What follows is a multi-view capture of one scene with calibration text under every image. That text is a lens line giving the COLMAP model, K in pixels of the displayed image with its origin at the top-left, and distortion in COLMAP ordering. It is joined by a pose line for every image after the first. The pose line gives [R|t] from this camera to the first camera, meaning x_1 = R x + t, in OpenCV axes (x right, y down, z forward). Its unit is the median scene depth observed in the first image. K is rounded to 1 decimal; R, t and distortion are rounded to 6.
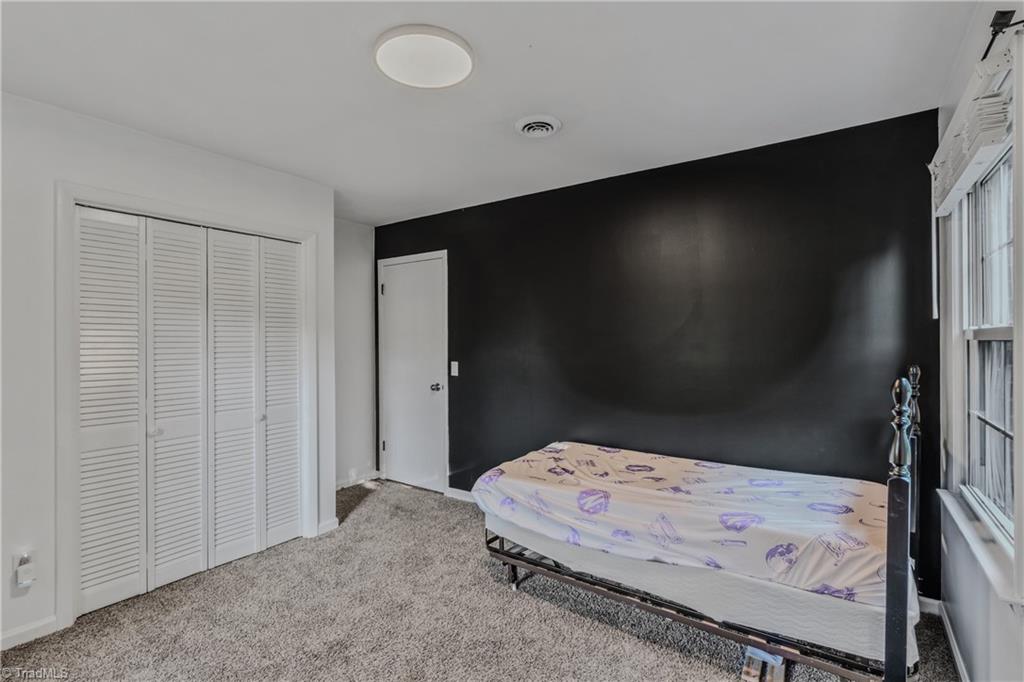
lens RADIAL K [[474.6, 0, 509.3], [0, 474.6, 341.6], [0, 0, 1]] dist [-0.010413, 0.000694]
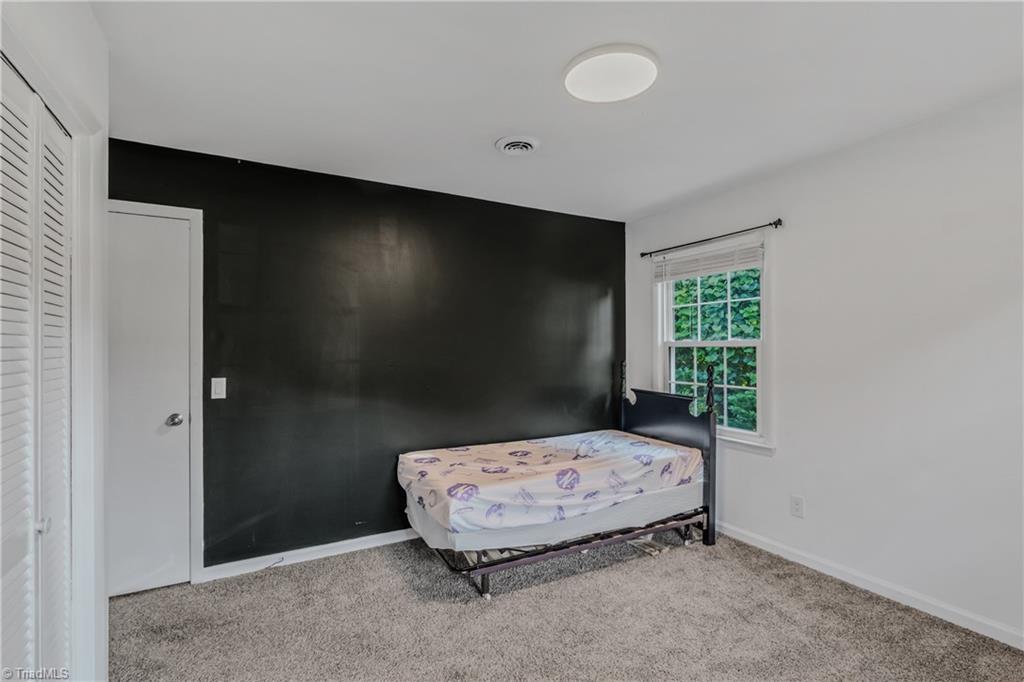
lens RADIAL K [[474.6, 0, 510.1], [0, 474.6, 341.7], [0, 0, 1]] dist [-0.010413, 0.000694]
pose [[0.439123, 0.010327, 0.898368, -0.979829], [0.002179, 0.999919, -0.012559, 0.000283], [-0.898424, 0.007473, 0.439065, 0.593530]]
